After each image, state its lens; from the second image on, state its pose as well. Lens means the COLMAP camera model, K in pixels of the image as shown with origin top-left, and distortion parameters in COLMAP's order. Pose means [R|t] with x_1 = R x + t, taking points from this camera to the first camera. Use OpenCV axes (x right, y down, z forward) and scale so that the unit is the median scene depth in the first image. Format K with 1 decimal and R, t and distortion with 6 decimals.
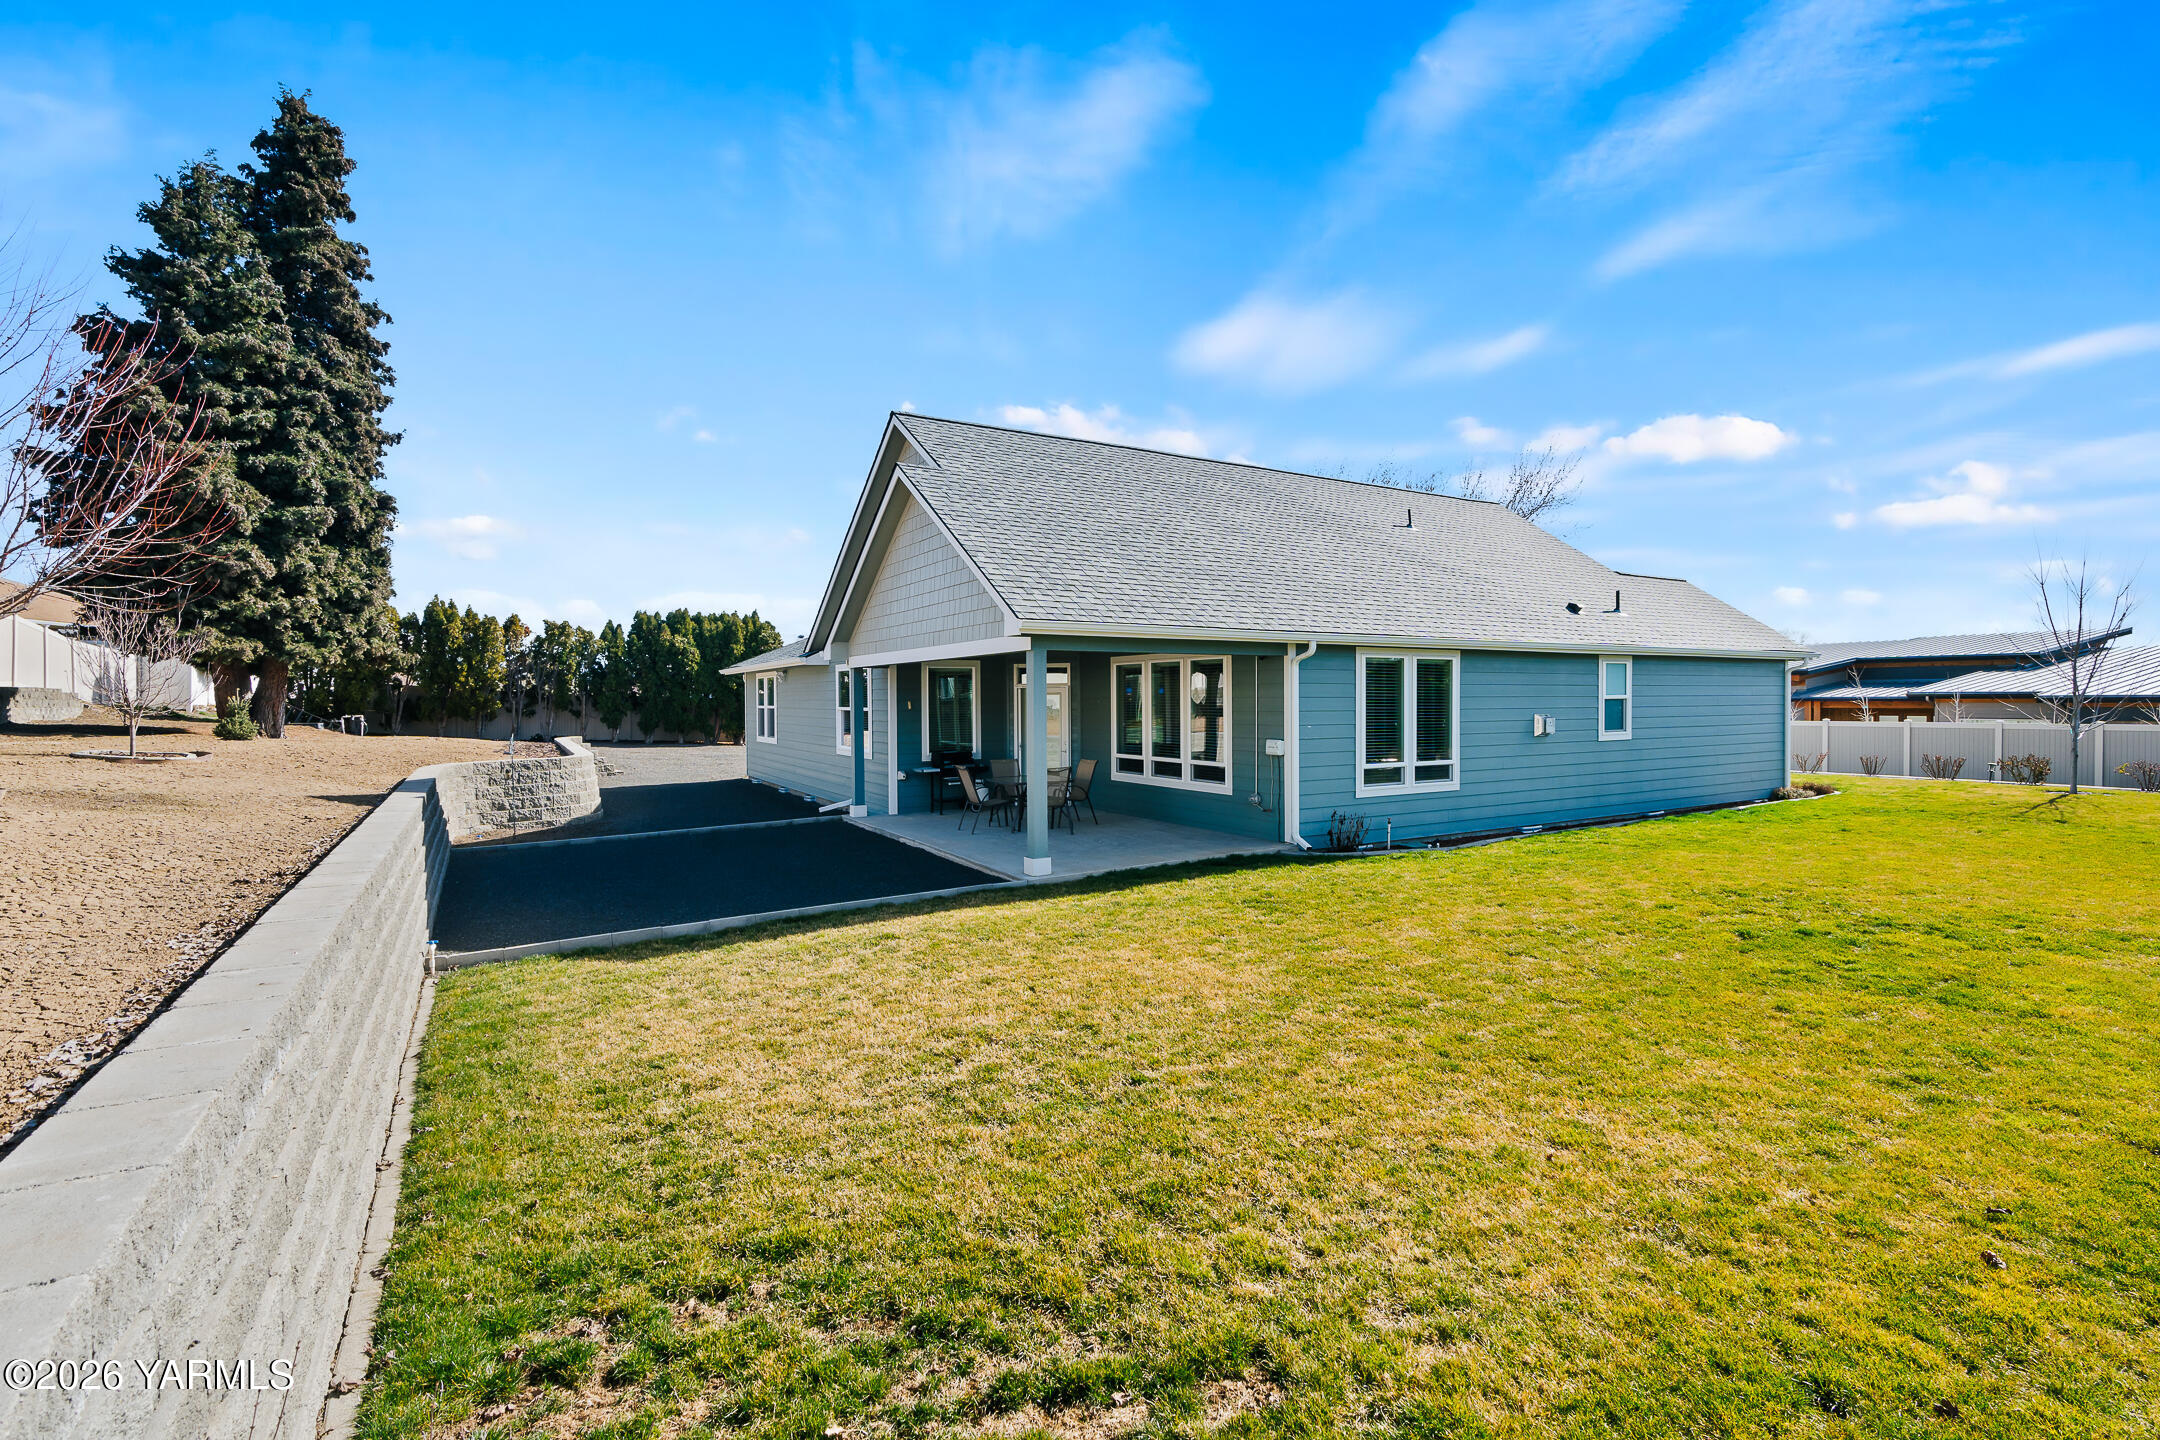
lens RADIAL K [[986.5, 0, 1080.0], [0, 986.5, 720.0], [0, 0, 1]] dist [-0.013229, -0.000056]
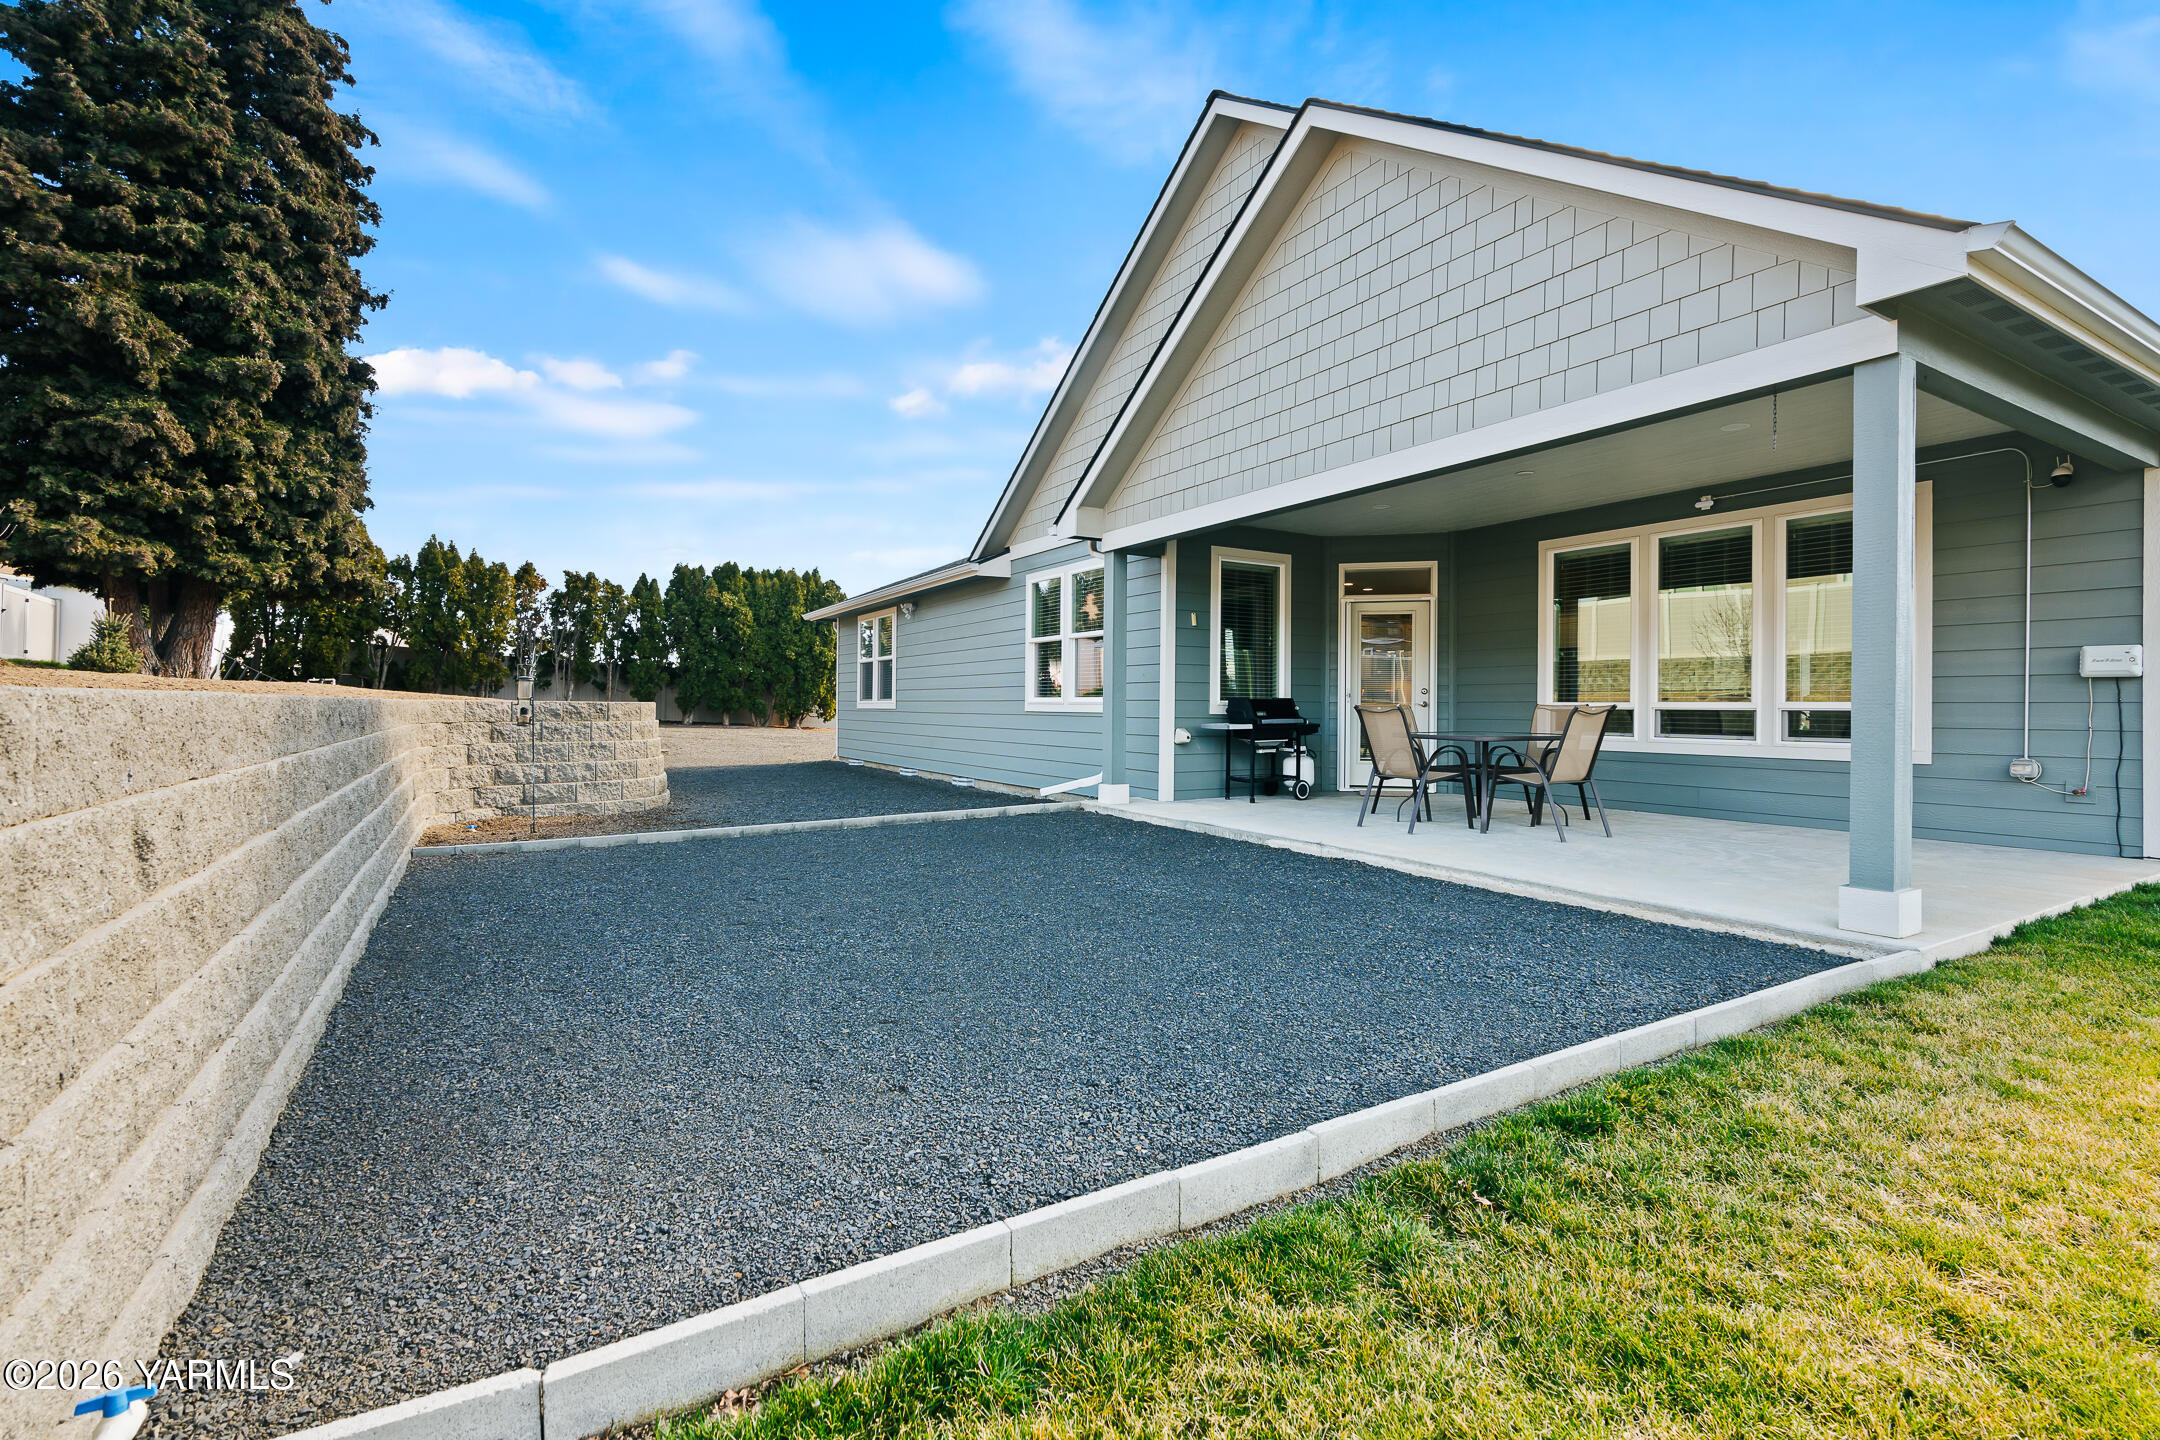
lens RADIAL K [[987.6, 0, 1085.5], [0, 987.6, 710.8], [0, 0, 1]] dist [-0.013568, -0.000369]
pose [[0.999915, 0.012967, -0.001345, -0.174002], [-0.012989, 0.999760, -0.017648, 0.038393], [0.001116, 0.017664, 0.999843, 0.292293]]
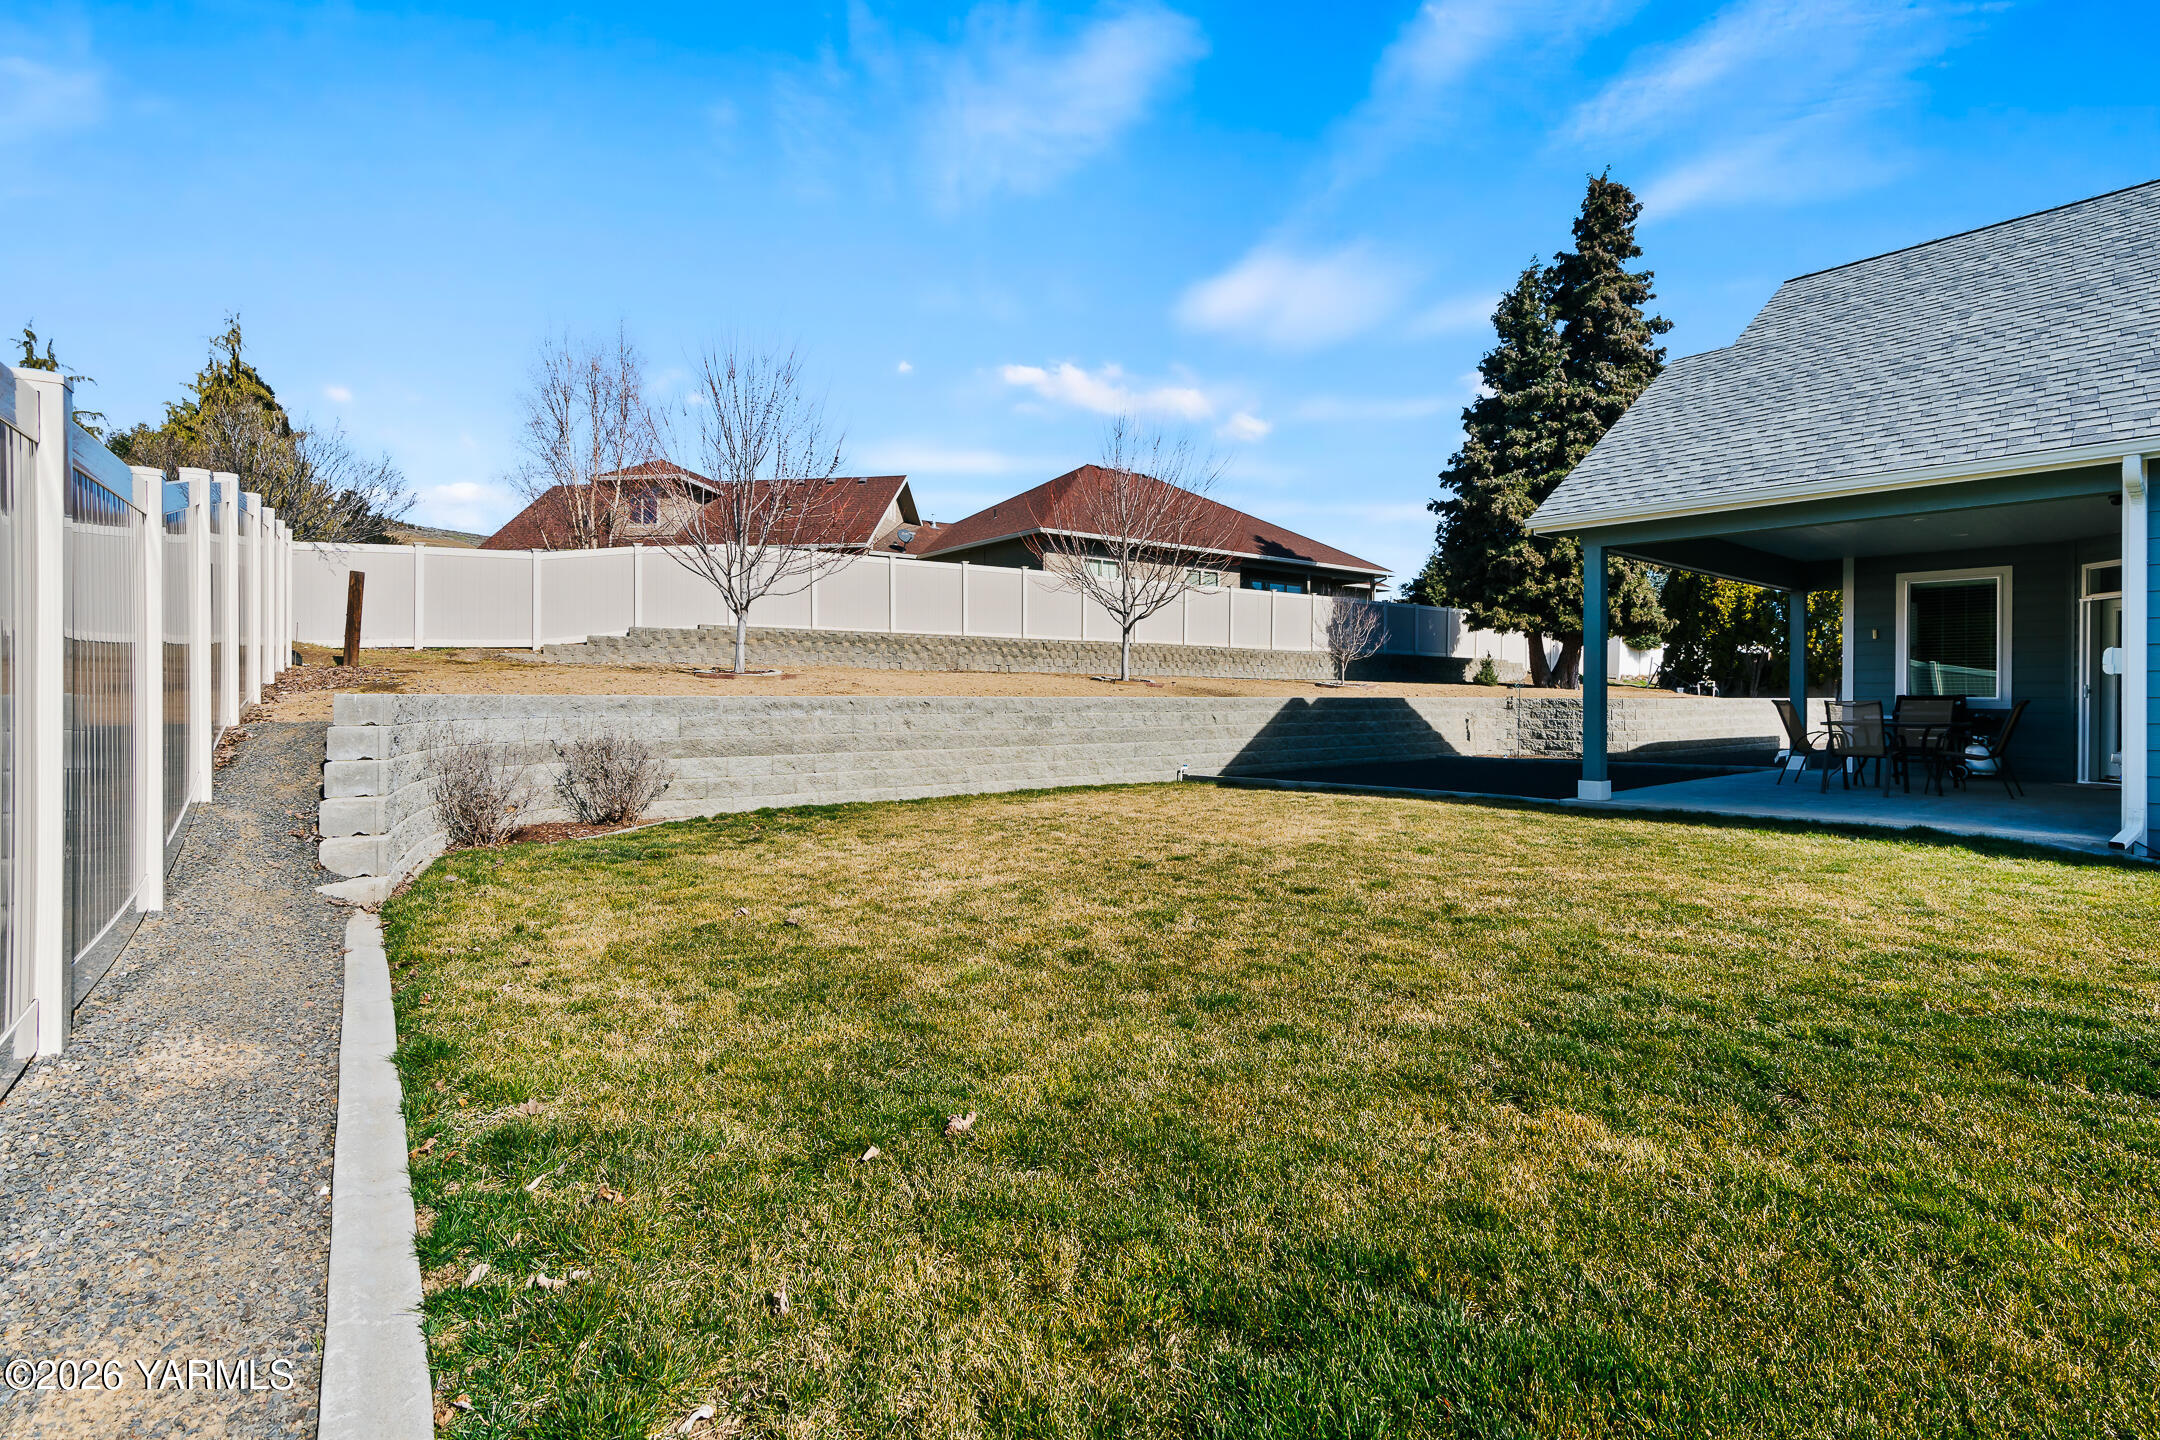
lens RADIAL K [[984.7, 0, 1085.0], [0, 984.7, 692.9], [0, 0, 1]] dist [-0.003985, -0.000596]
pose [[0.133497, 0.006270, -0.991029, 0.374672], [-0.023384, 0.999722, 0.003175, 0.032048], [0.990773, 0.022751, 0.133606, 0.207056]]
